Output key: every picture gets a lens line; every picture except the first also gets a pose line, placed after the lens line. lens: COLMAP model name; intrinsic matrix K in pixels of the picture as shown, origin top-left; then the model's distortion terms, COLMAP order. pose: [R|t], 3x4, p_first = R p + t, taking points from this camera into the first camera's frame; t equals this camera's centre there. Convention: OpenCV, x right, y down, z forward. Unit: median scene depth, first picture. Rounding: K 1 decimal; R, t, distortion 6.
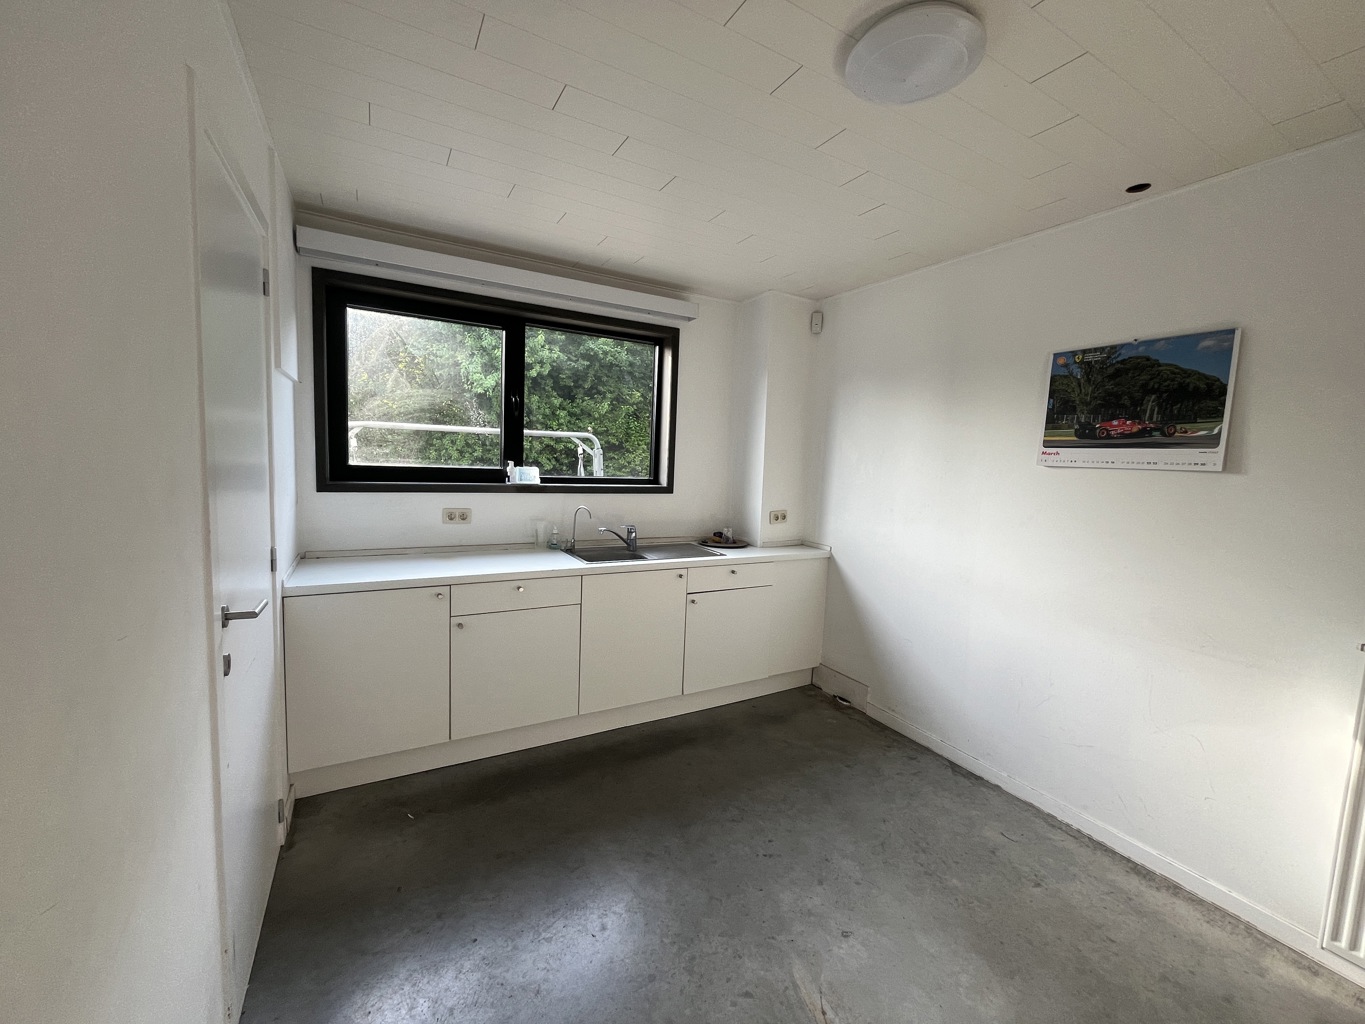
lens RADIAL K [[549.6, 0, 679.8], [0, 549.6, 510.0], [0, 0, 1]] dist [-0.001429, 0.000290]
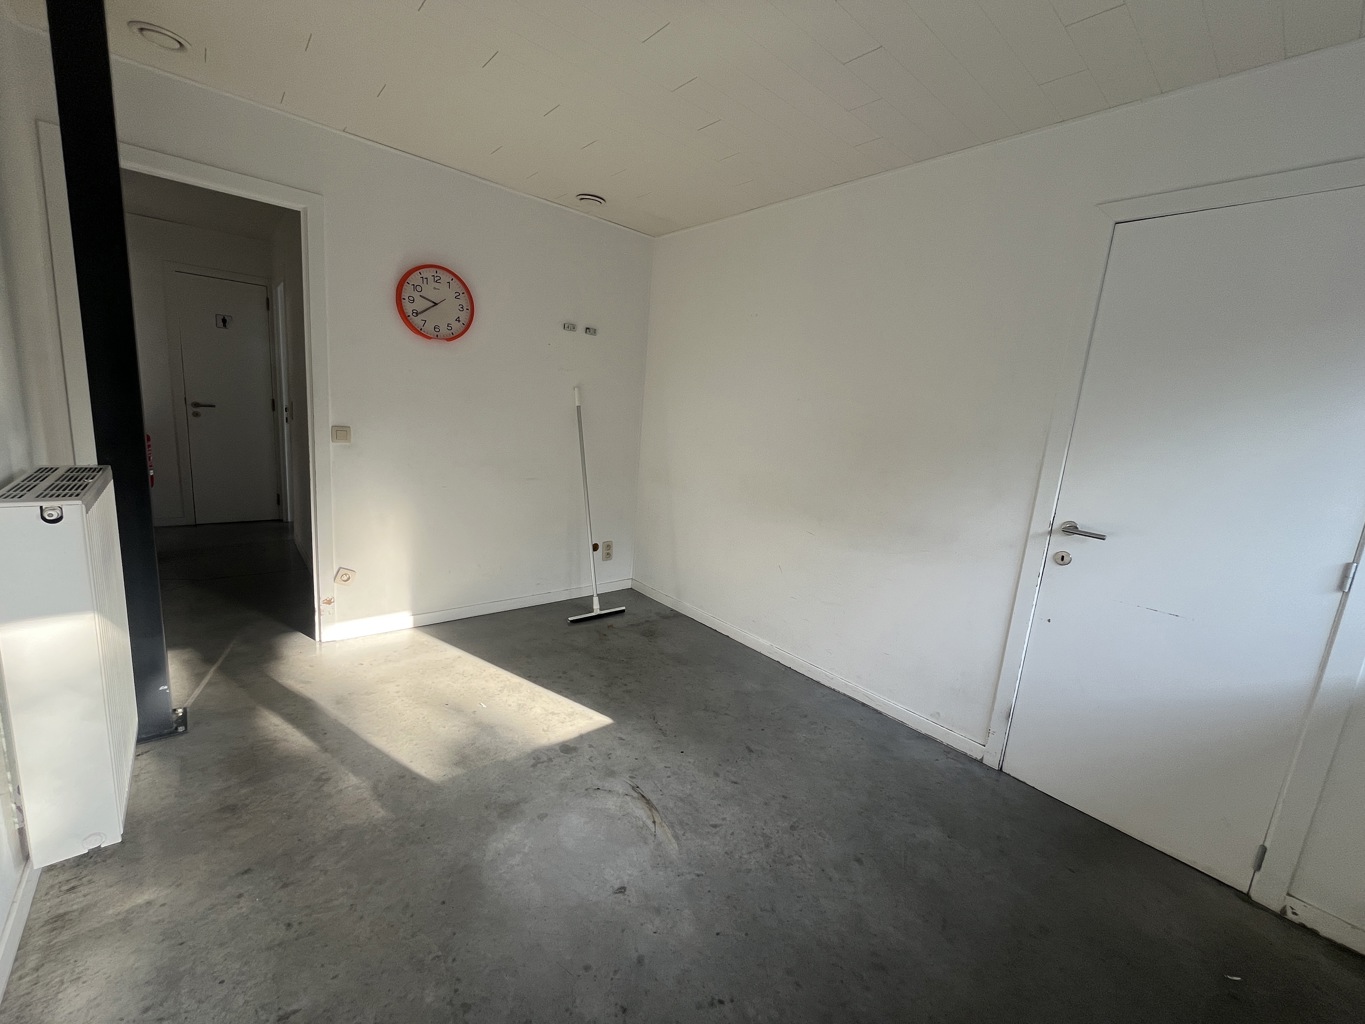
lens RADIAL K [[549.6, 0, 679.8], [0, 549.6, 510.0], [0, 0, 1]] dist [-0.001429, 0.000290]
pose [[-0.971891, -0.084322, -0.219813, 0.476992], [-0.142510, 0.953887, 0.264179, -0.089696], [0.187401, 0.288079, -0.939091, 1.748455]]
